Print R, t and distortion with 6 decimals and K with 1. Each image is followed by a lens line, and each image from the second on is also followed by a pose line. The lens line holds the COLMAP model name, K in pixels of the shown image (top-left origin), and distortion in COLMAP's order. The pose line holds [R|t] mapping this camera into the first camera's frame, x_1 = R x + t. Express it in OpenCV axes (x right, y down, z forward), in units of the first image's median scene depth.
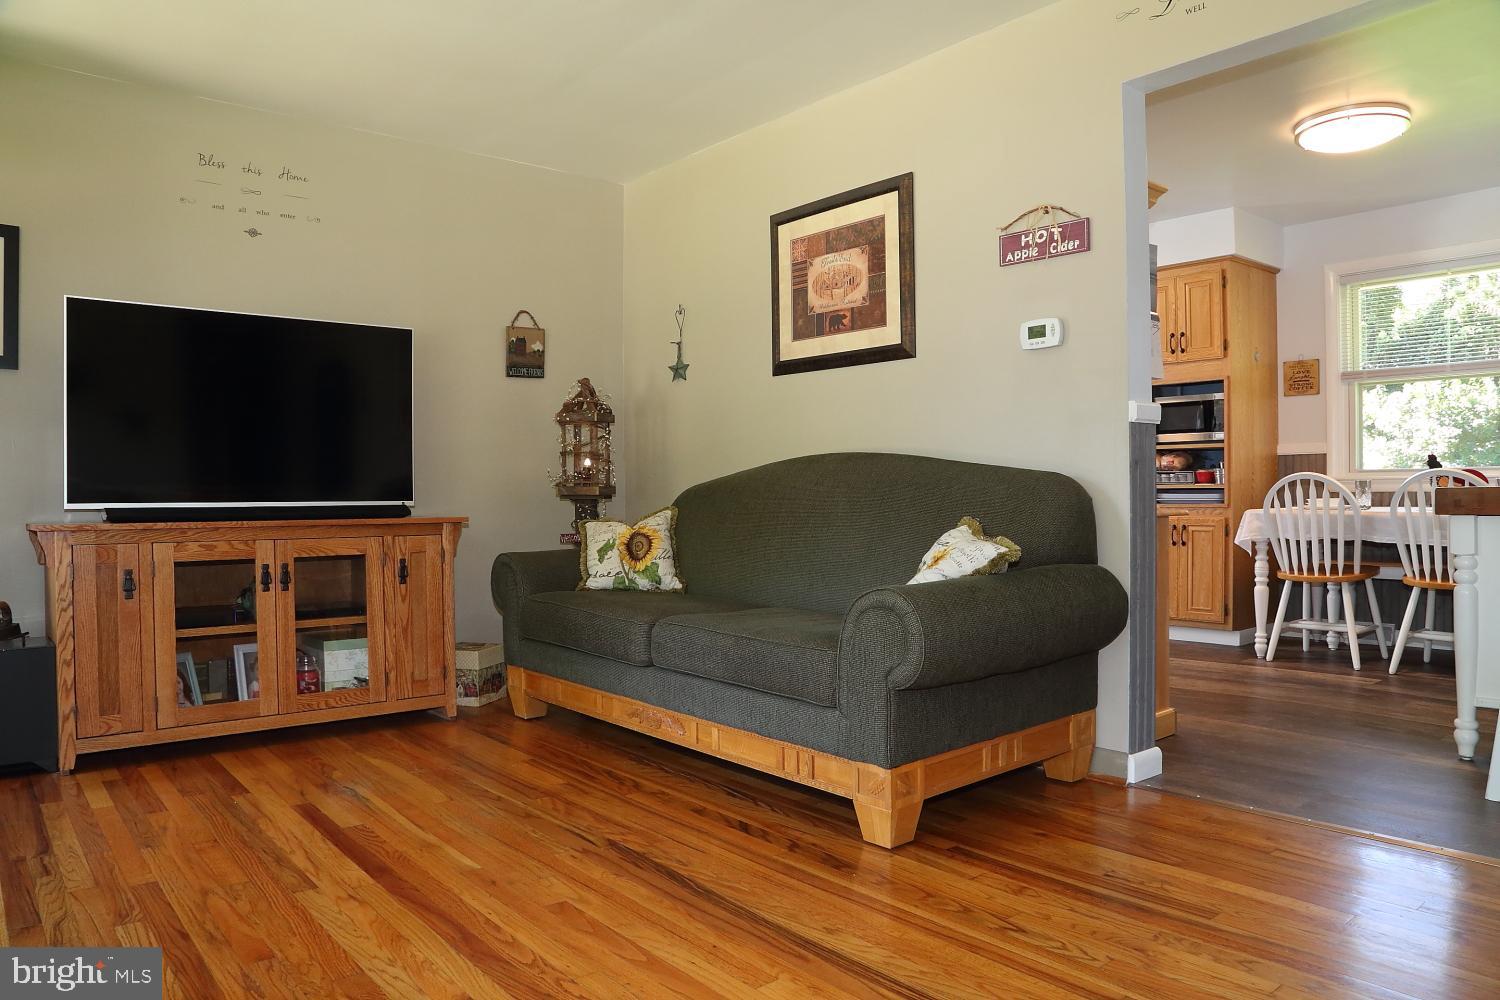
lens RADIAL K [[1021.0, 0, 749.9], [0, 1021.0, 510.7], [0, 0, 1]] dist [-0.123178, 0.064104]
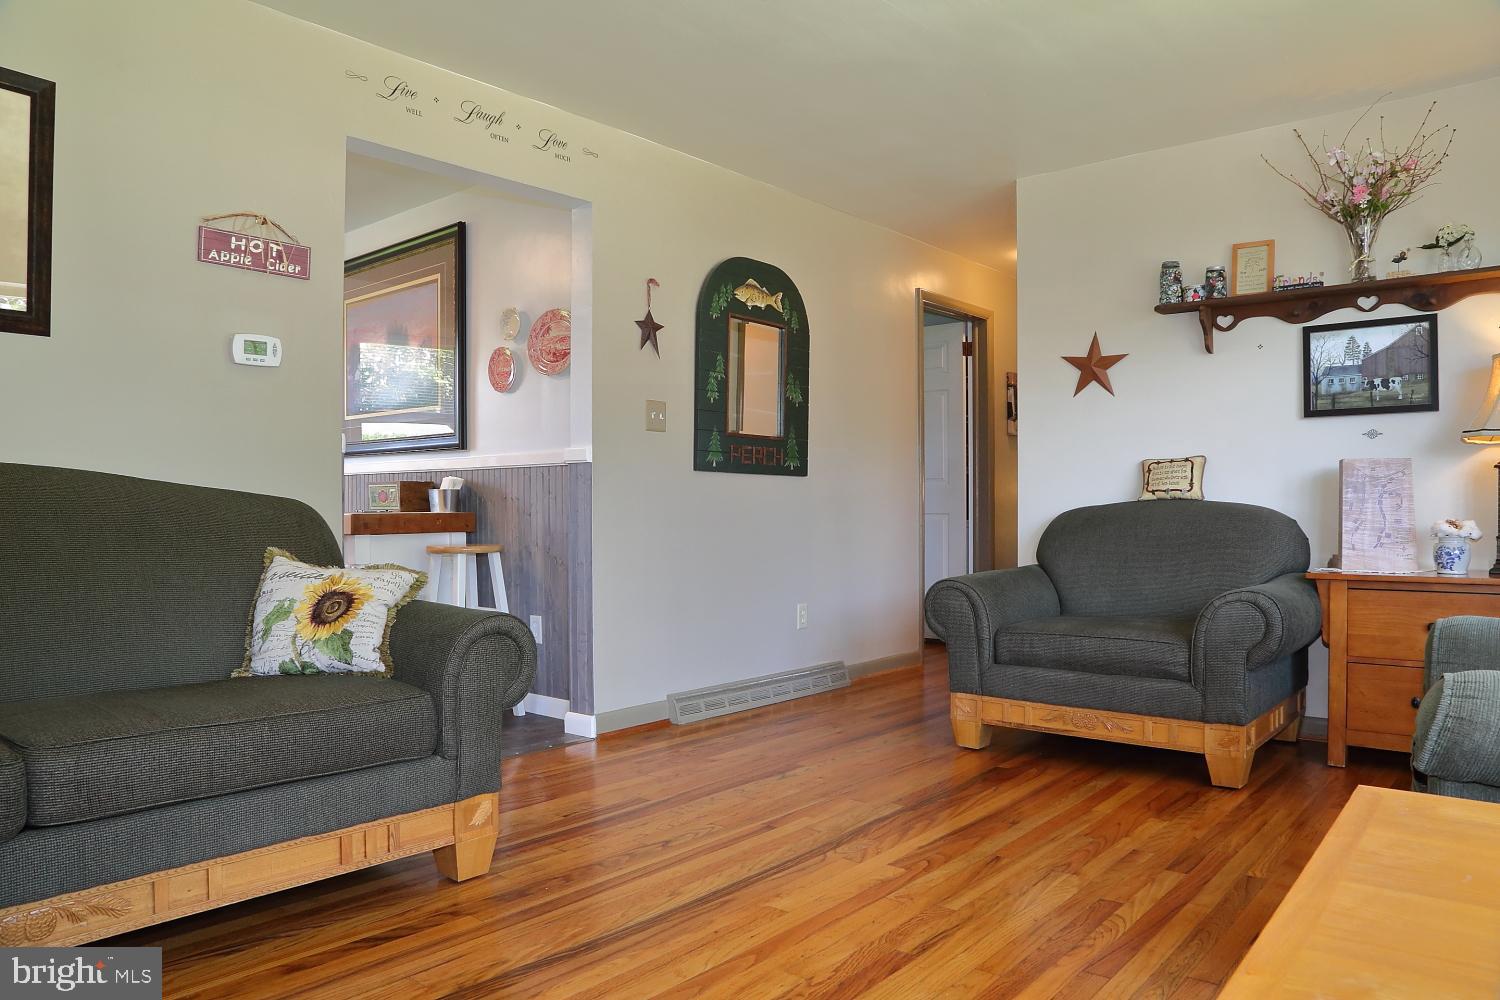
lens RADIAL K [[1021.0, 0, 749.9], [0, 1021.0, 510.7], [0, 0, 1]] dist [-0.123178, 0.064104]
pose [[-0.174496, 0.002814, 0.984654, -0.706337], [0.015971, 0.999872, -0.000027, -0.018804], [-0.984528, 0.015721, -0.174519, 0.715545]]
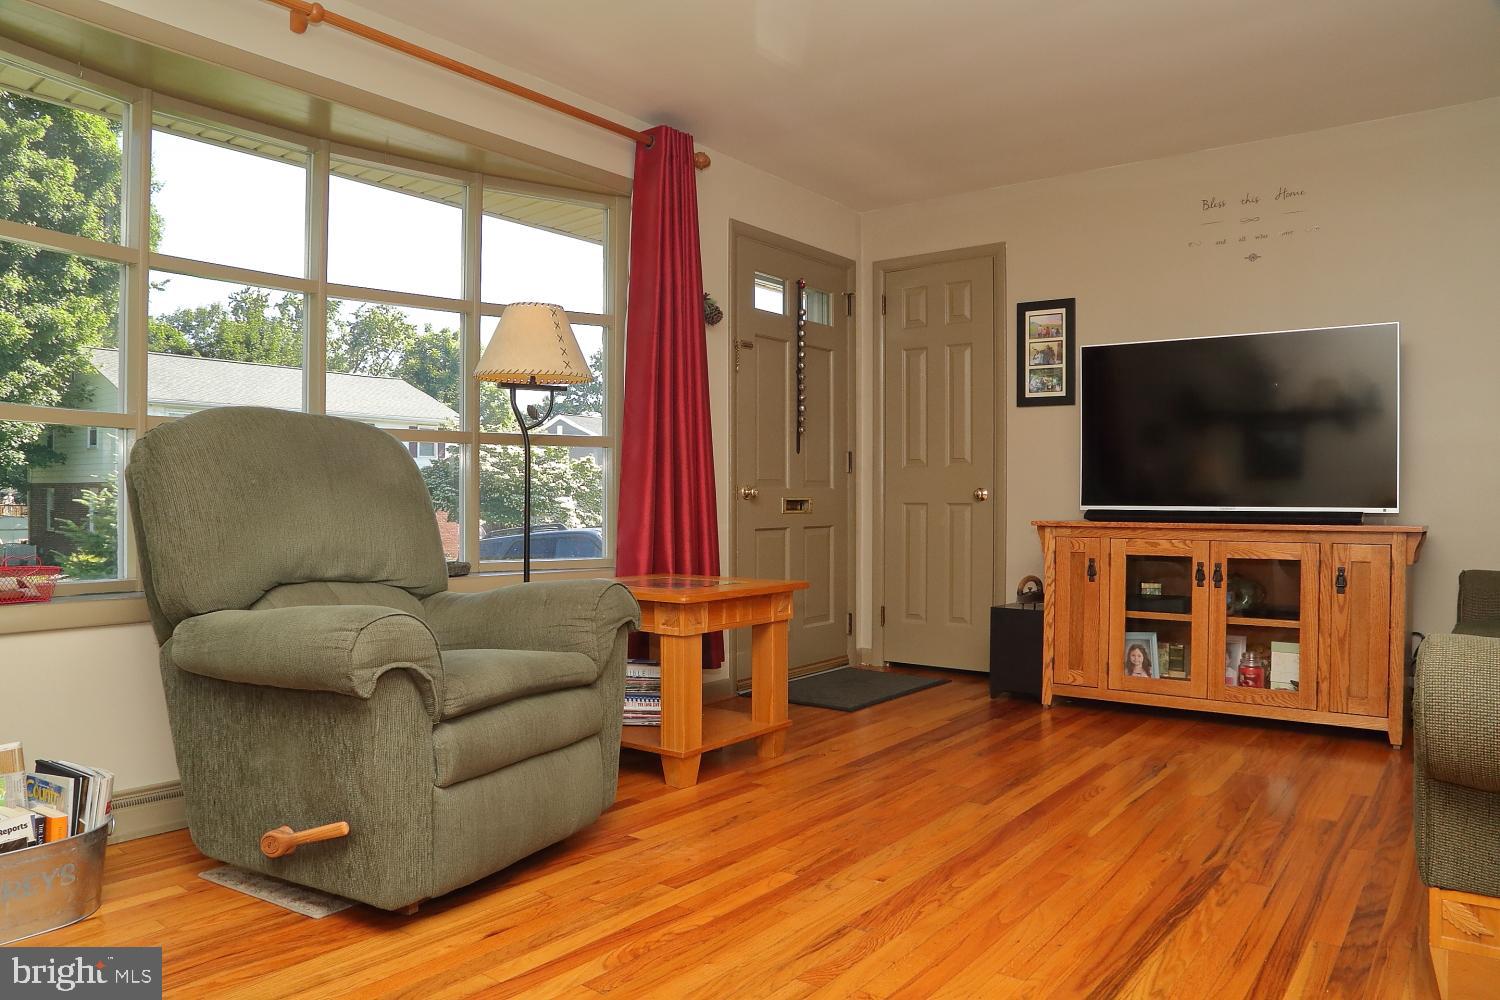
lens RADIAL K [[1021.0, 0, 749.9], [0, 1021.0, 510.7], [0, 0, 1]] dist [-0.123178, 0.064104]
pose [[0.220895, 0.017562, -0.975139, 0.545003], [-0.019480, 0.999718, 0.013592, -0.010486], [0.975103, 0.015993, 0.221175, 0.285308]]
